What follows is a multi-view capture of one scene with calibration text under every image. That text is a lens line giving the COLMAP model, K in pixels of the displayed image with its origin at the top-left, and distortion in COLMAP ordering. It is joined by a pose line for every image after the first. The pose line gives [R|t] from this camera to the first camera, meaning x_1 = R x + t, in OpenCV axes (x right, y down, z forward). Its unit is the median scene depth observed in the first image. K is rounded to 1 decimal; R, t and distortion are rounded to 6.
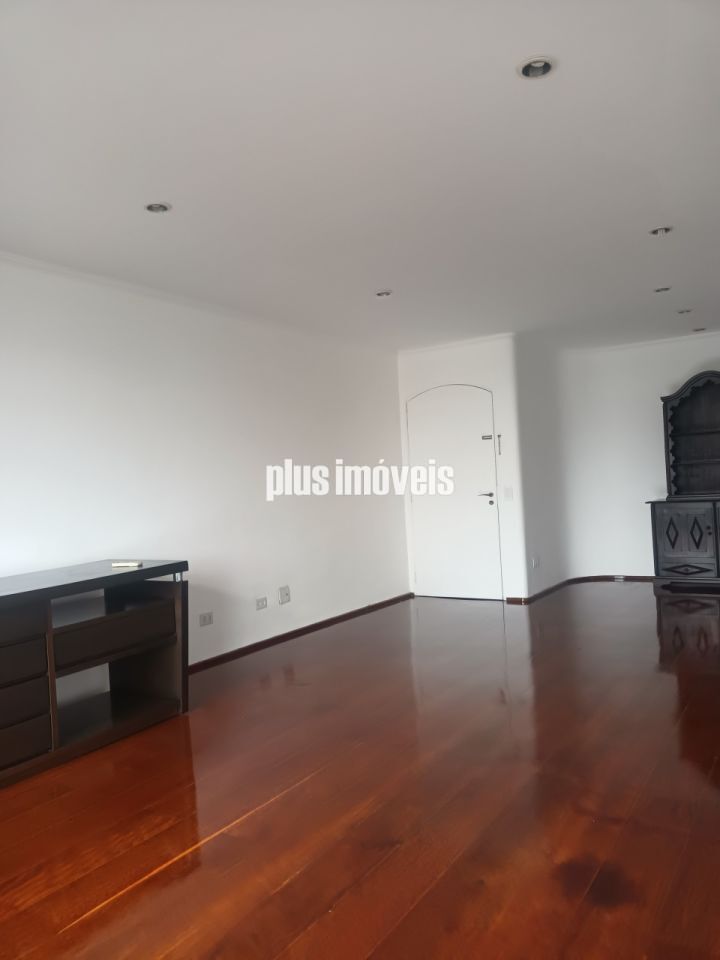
lens RADIAL K [[733.5, 0, 356.0], [0, 733.5, 480.9], [0, 0, 1]] dist [0.046901, -0.001212]
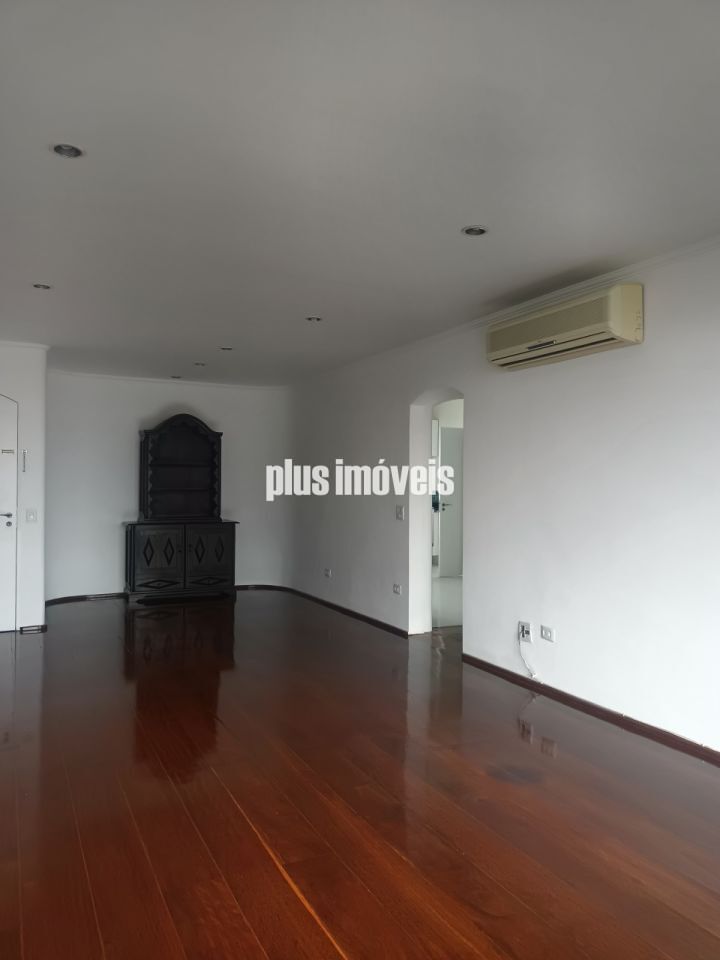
lens RADIAL K [[733.5, 0, 356.0], [0, 733.5, 480.9], [0, 0, 1]] dist [0.046901, -0.001212]
pose [[0.508221, 0.057951, 0.859275, -0.387526], [-0.033341, 0.998309, -0.047608, 0.005752], [-0.860581, -0.004454, 0.509294, 0.164506]]
